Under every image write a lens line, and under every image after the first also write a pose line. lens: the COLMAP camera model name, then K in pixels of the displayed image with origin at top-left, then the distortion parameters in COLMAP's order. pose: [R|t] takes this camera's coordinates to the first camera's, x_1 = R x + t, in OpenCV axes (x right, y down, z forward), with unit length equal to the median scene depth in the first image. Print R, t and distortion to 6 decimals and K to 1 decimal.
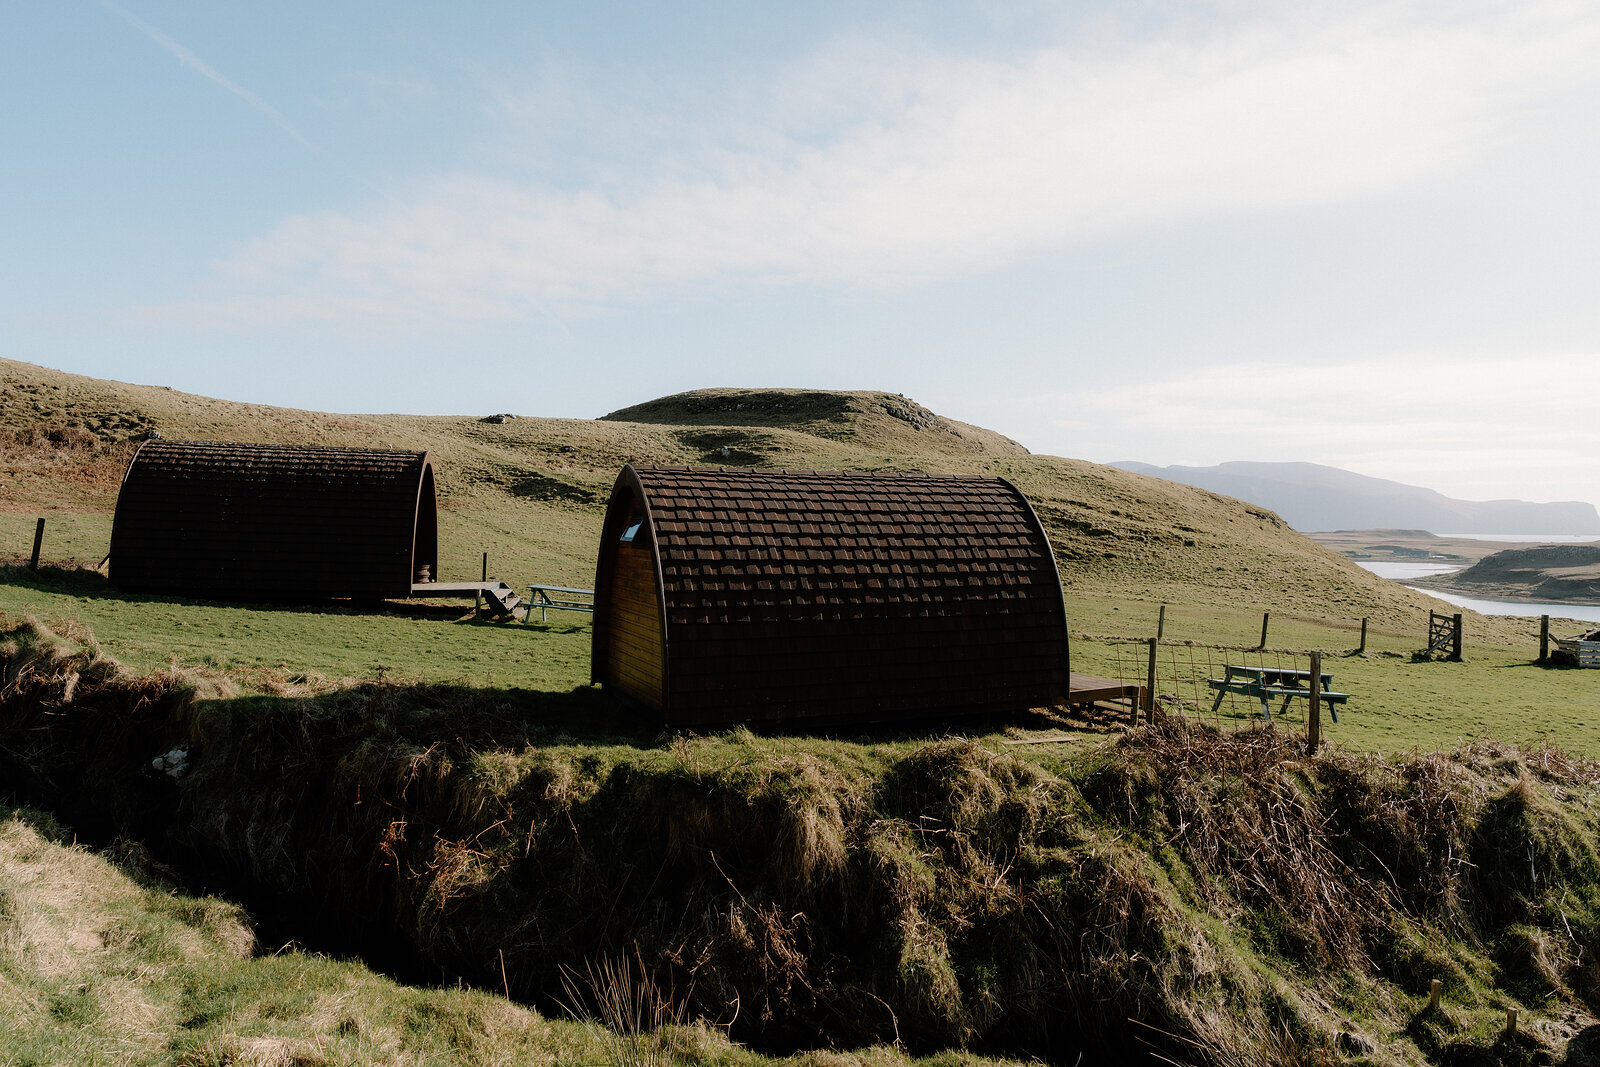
lens RADIAL K [[1081.7, 0, 800.0], [0, 1081.7, 533.5], [0, 0, 1]] dist [-0.010531, 0.006598]
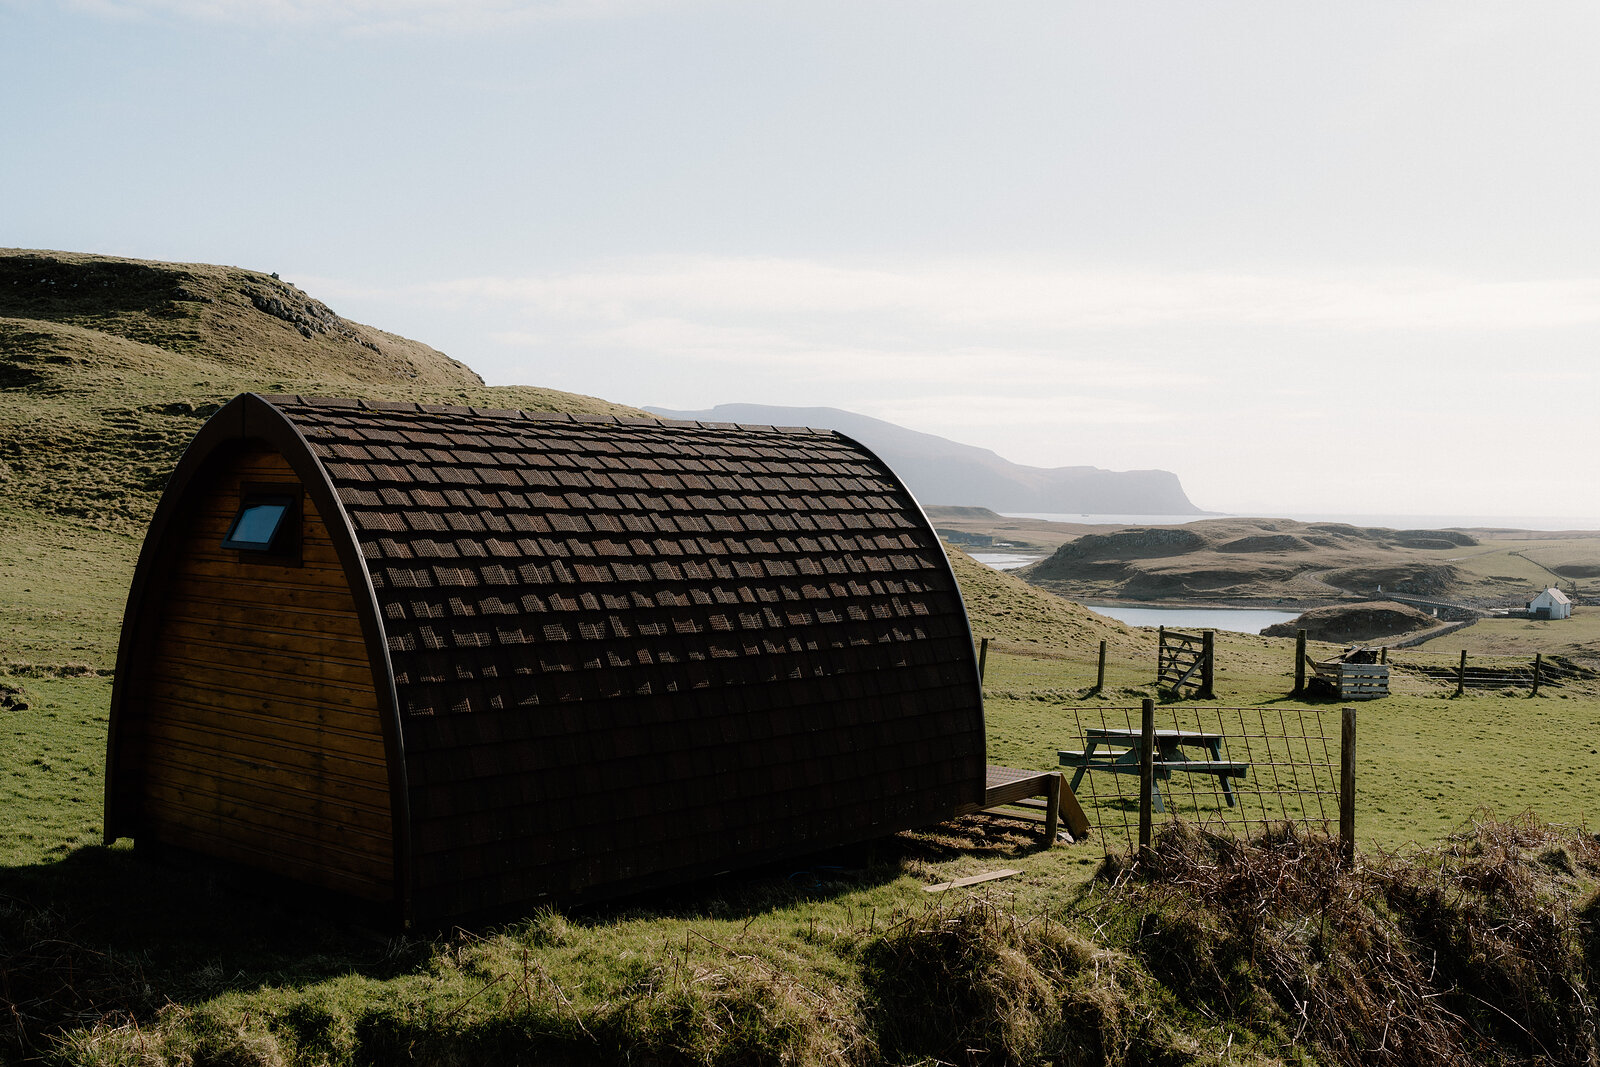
lens RADIAL K [[1731.5, 0, 810.2], [0, 1731.5, 535.9], [0, 0, 1]] dist [0.002270, 0.013218]
pose [[0.906486, -0.004349, 0.422213, -0.109840], [-0.001978, 0.999892, 0.014545, -0.004590], [-0.422231, -0.014020, 0.906380, 0.076547]]
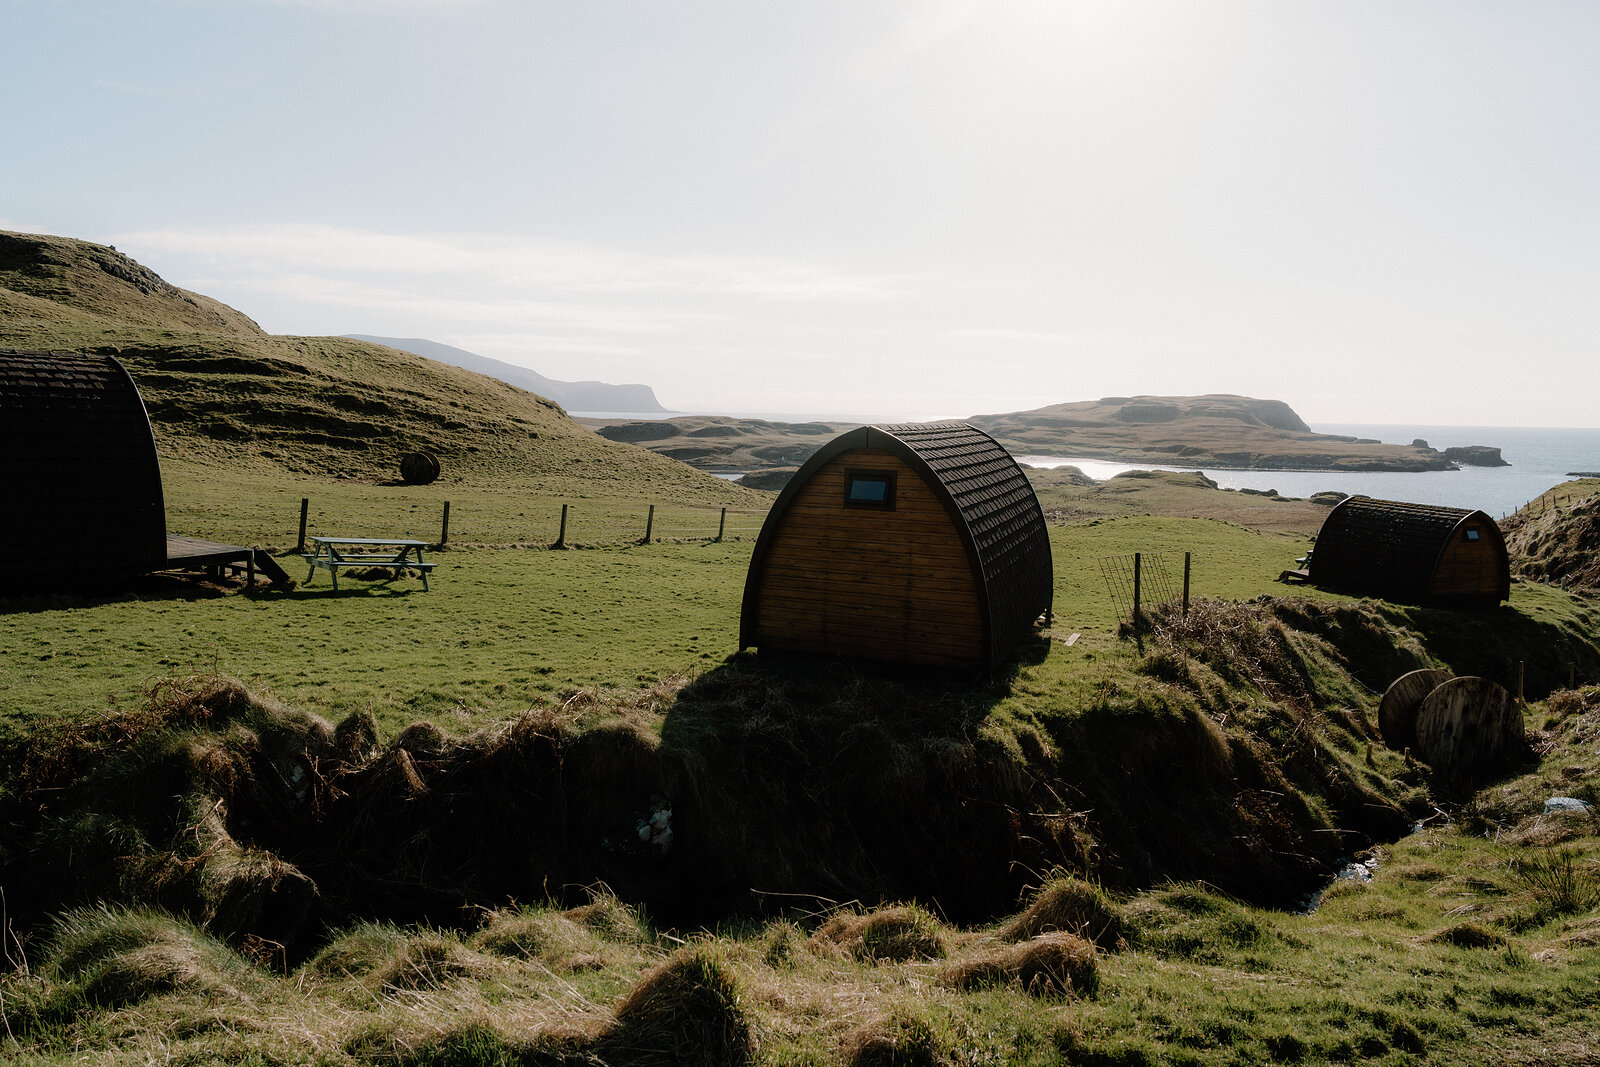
lens RADIAL K [[1081.7, 0, 800.0], [0, 1081.7, 533.5], [0, 0, 1]] dist [-0.010531, 0.006598]
pose [[0.697941, -0.074793, 0.712239, -0.377886], [-0.009500, 0.993477, 0.113636, -0.032089], [-0.716092, -0.086077, 0.692678, 0.144244]]
